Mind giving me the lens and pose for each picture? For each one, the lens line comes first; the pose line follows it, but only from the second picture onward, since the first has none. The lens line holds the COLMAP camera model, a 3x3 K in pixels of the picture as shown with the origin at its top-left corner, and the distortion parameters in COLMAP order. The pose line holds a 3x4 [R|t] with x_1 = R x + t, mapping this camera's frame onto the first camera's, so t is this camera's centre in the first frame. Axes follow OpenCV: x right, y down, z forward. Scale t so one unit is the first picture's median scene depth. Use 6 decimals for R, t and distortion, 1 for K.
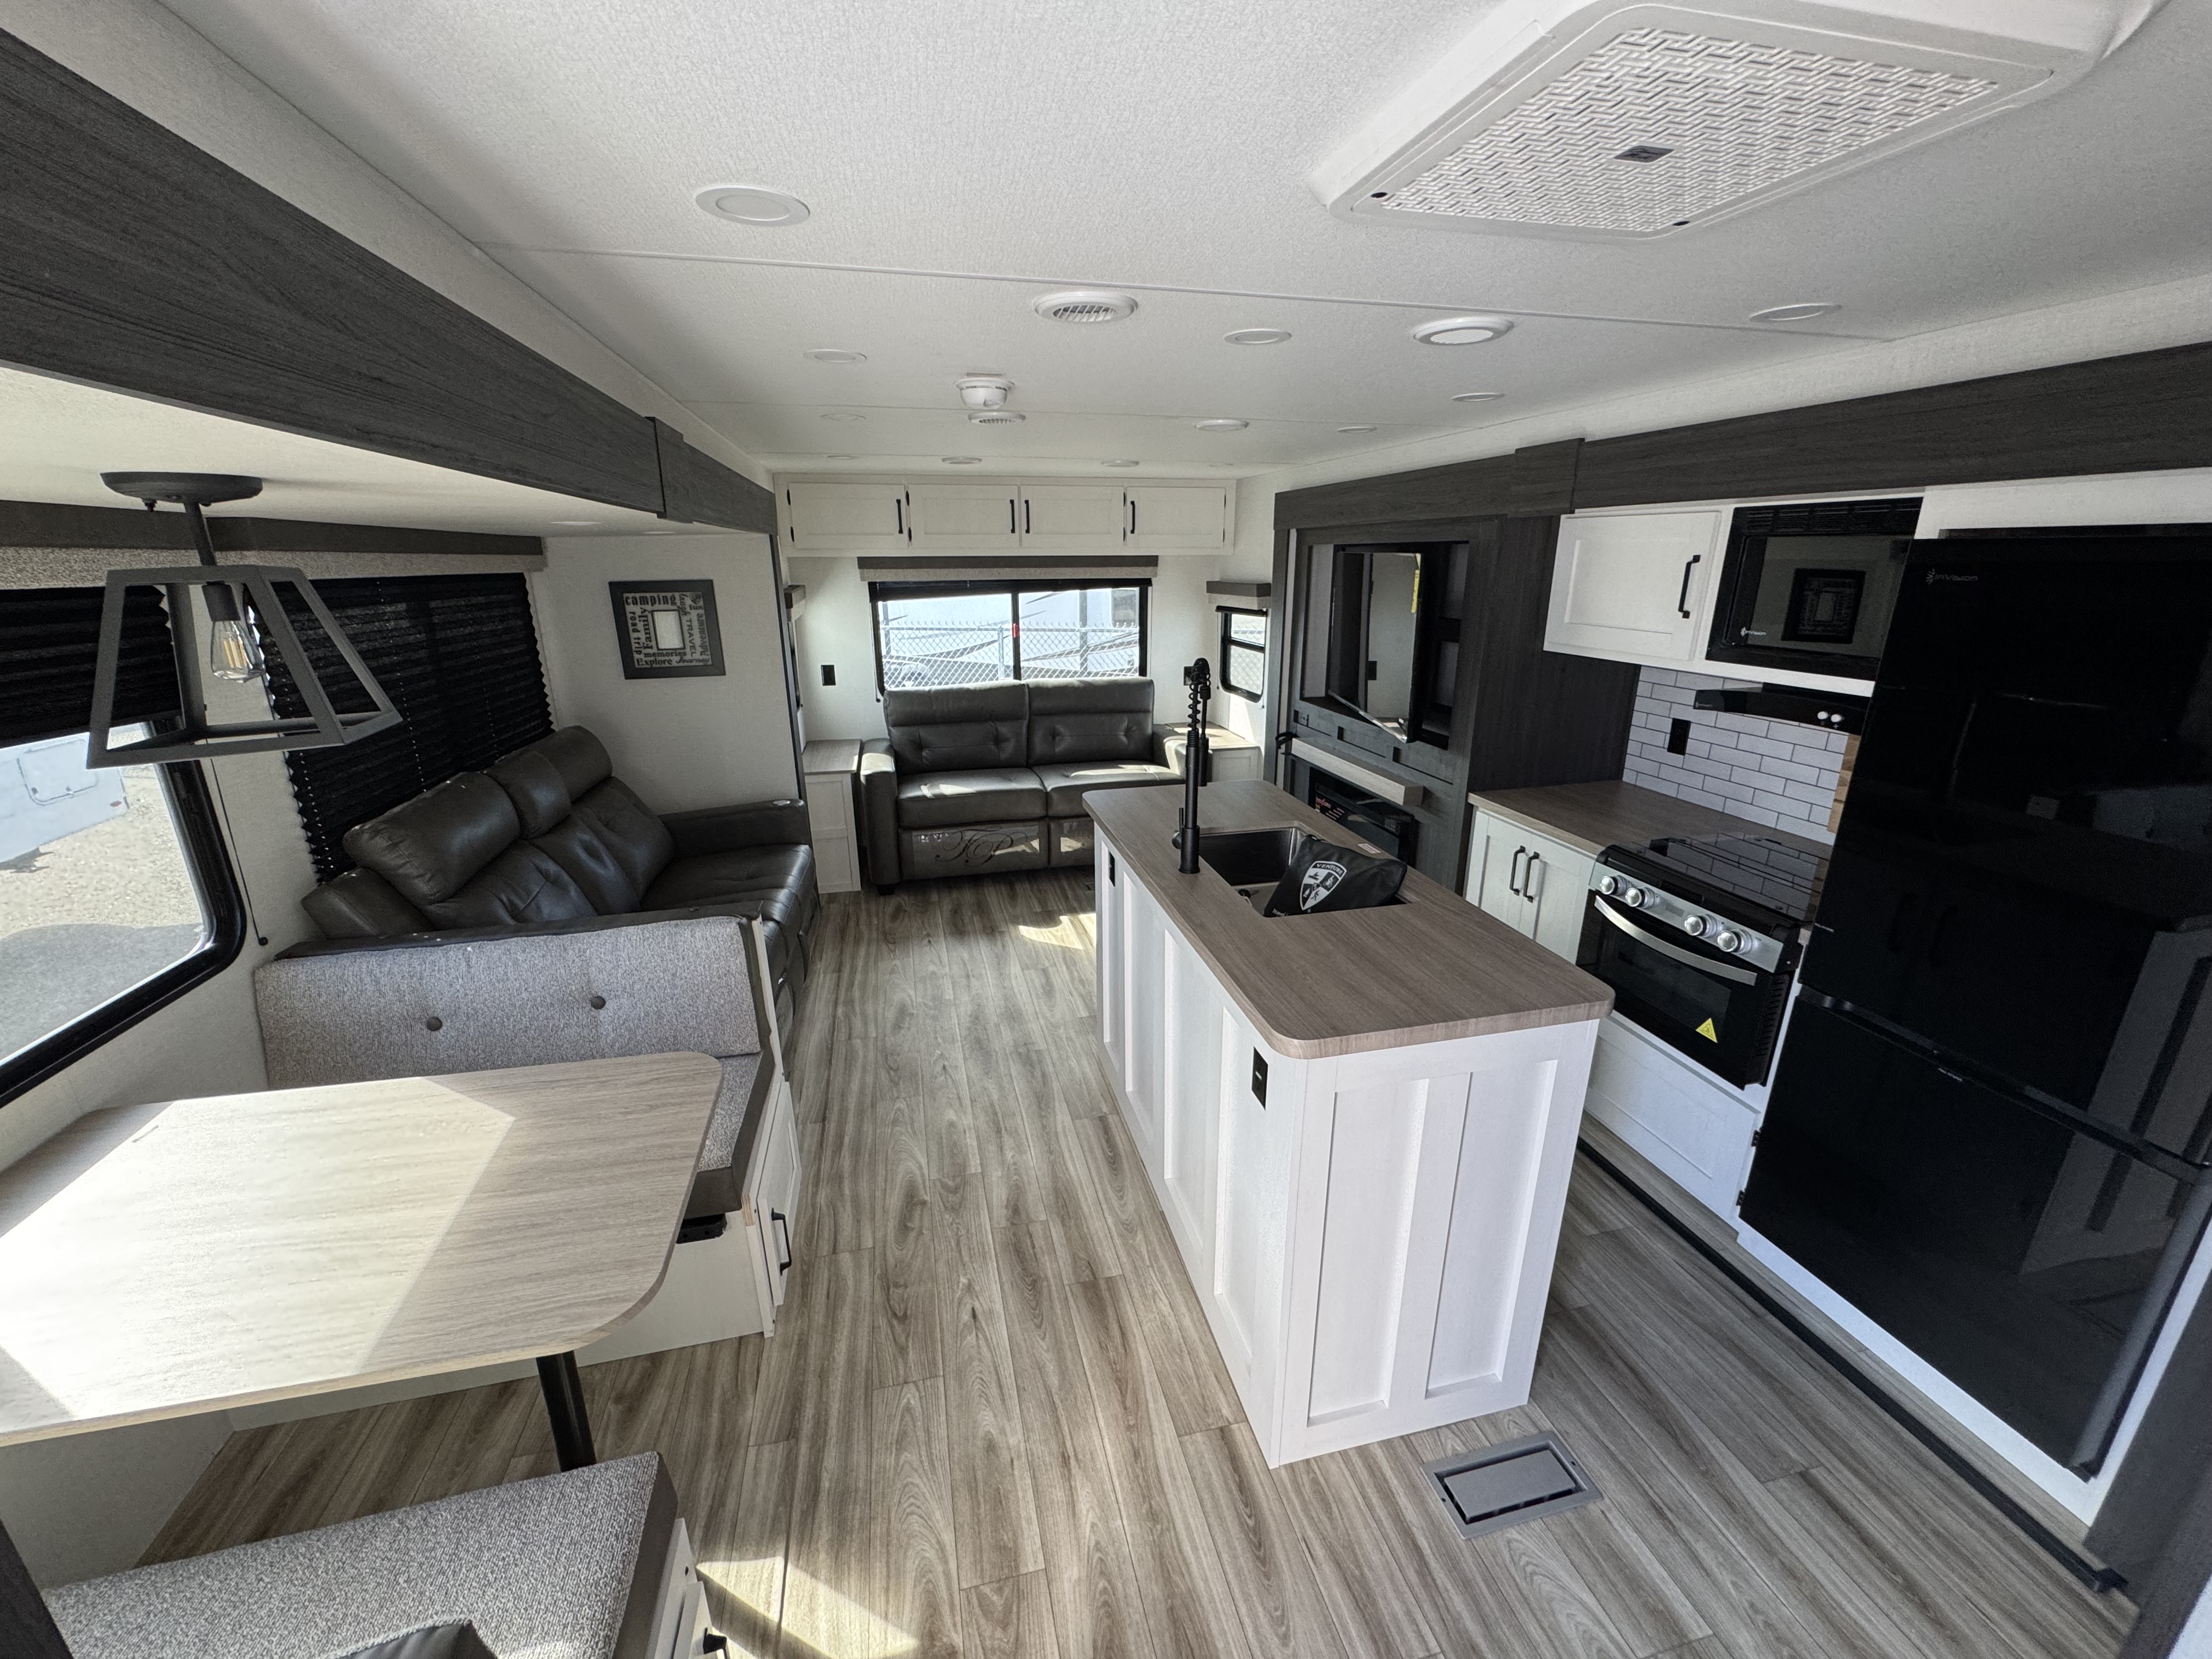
lens RADIAL K [[882.0, 0, 1109.3], [0, 882.0, 825.4], [0, 0, 1]] dist [-0.001728, -0.001121]
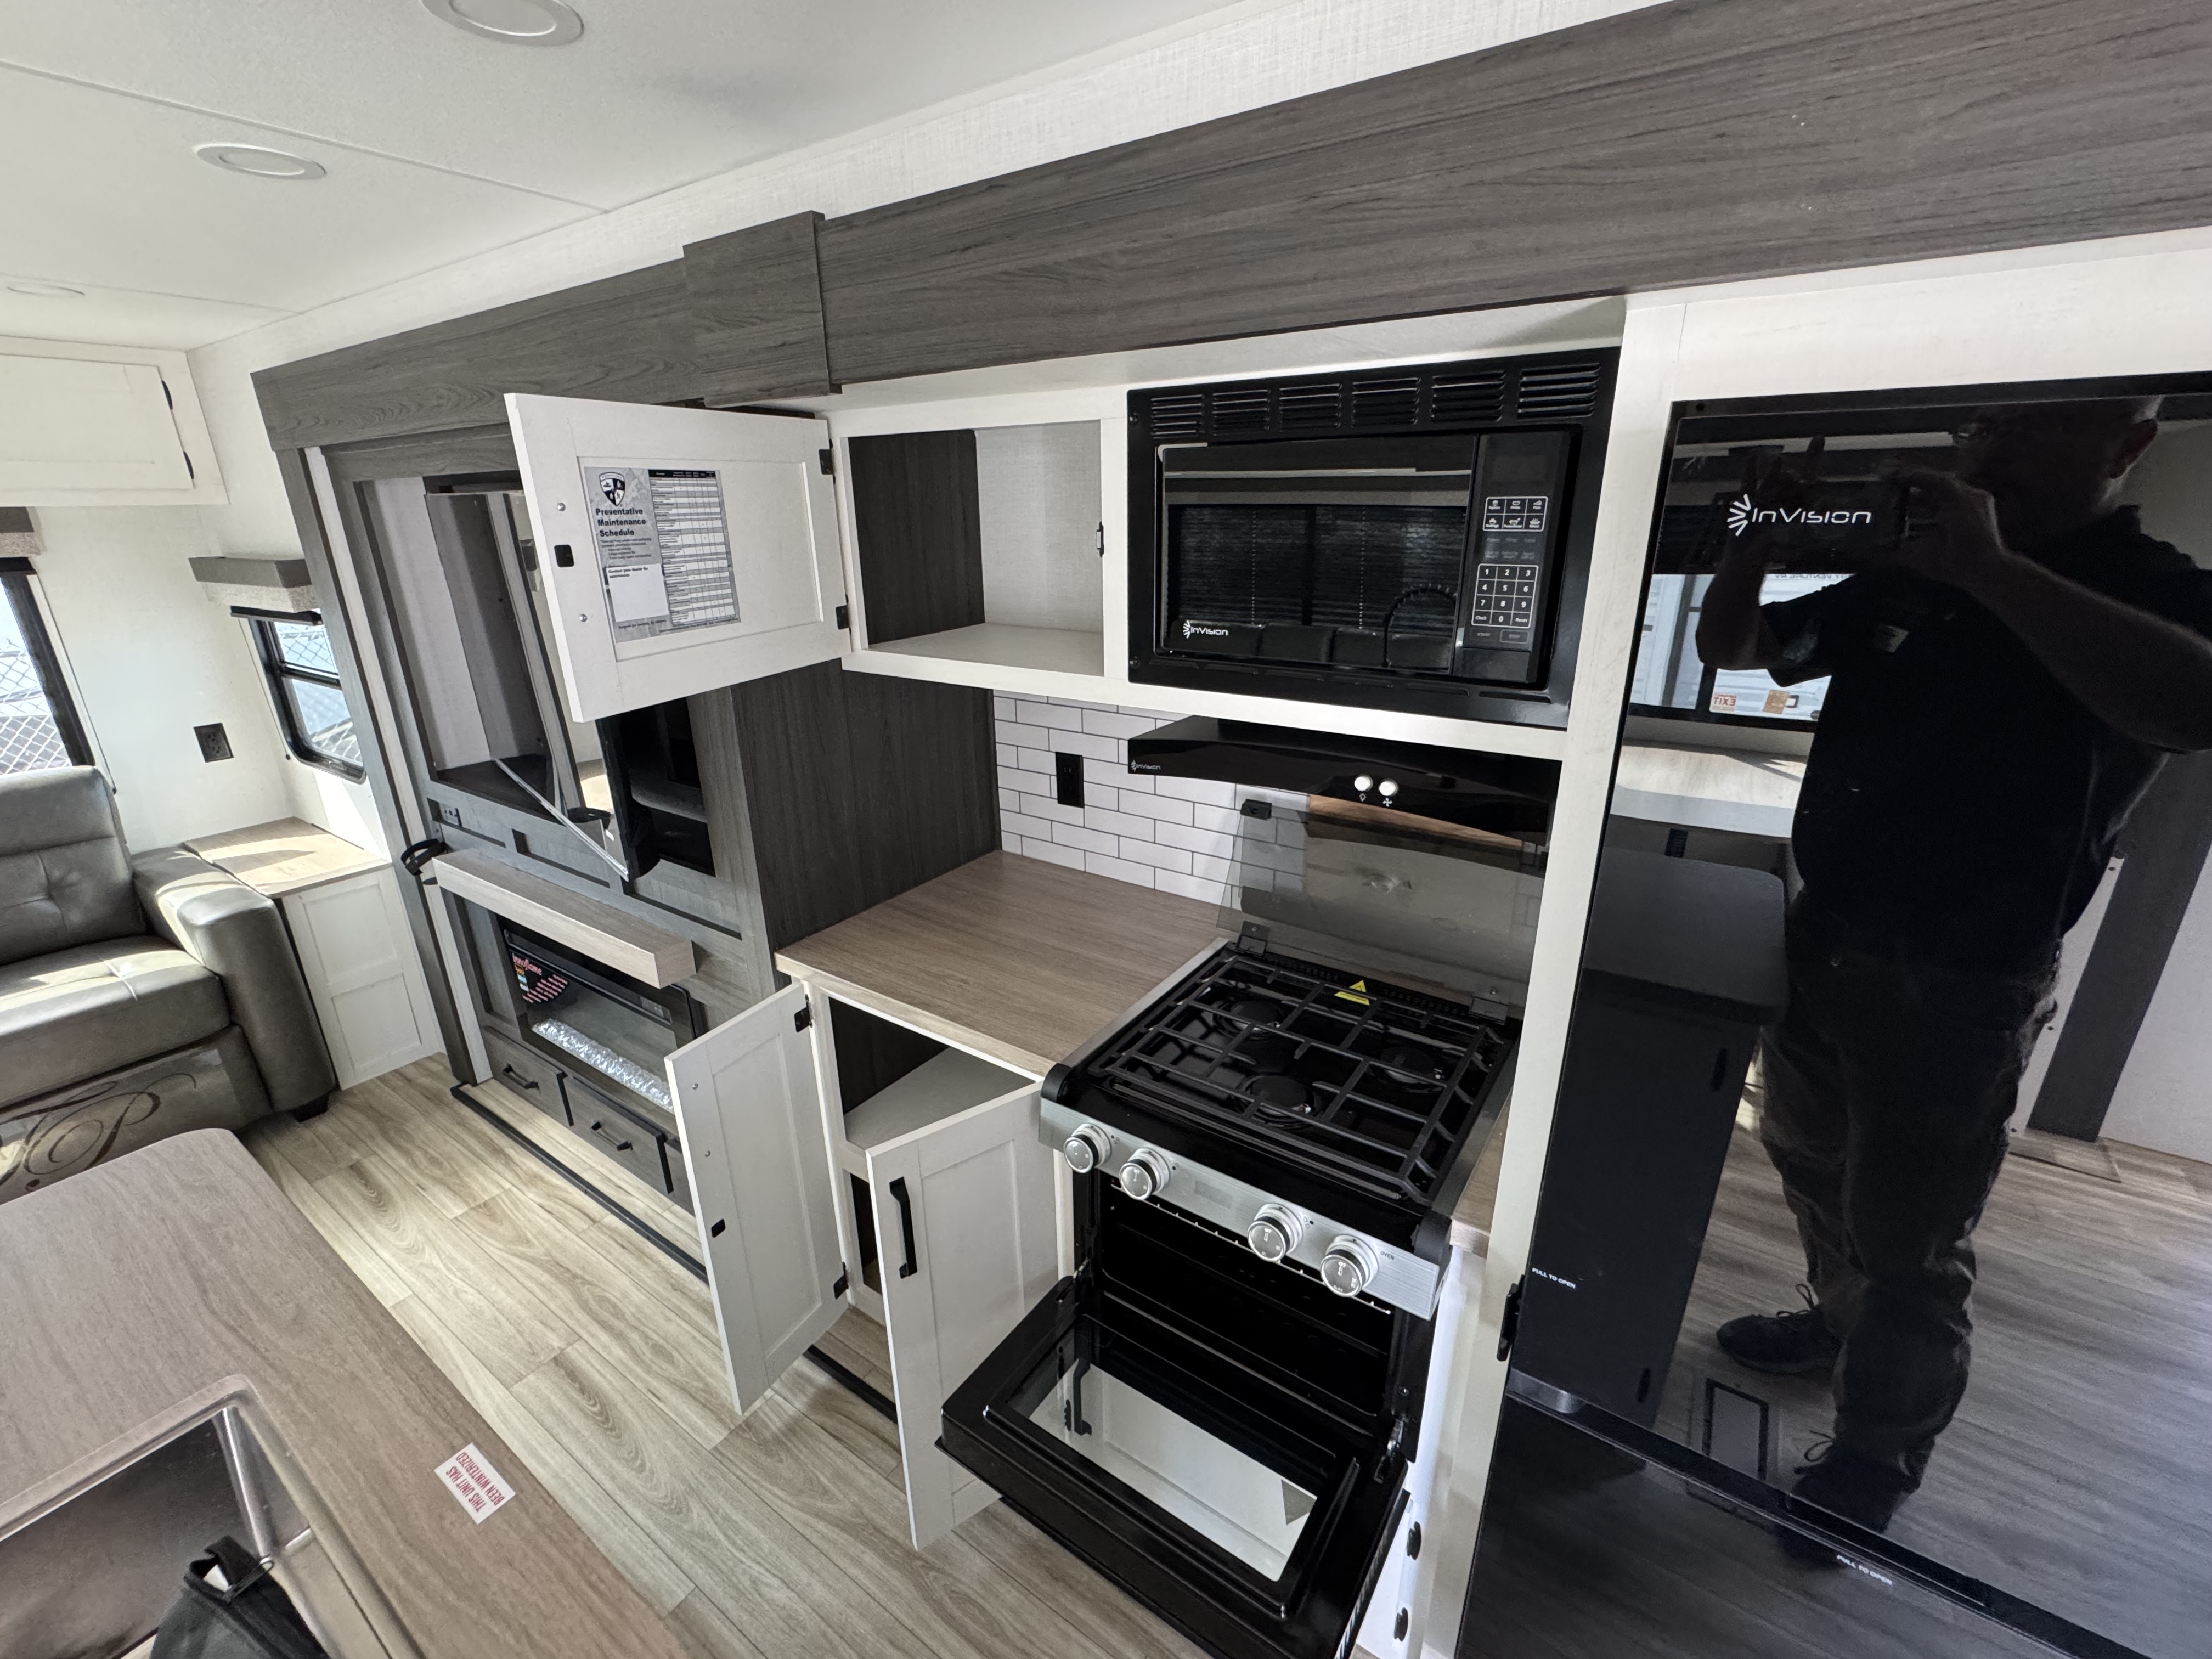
lens RADIAL K [[932.9, 0, 1112.4], [0, 932.9, 831.1], [0, 0, 1]] dist [-0.006344, 0.000652]
pose [[0.741674, -0.223882, 0.632295, 0.213550], [0.202776, 0.973384, 0.106800, -0.120771], [-0.639376, 0.049003, 0.767331, 0.425065]]
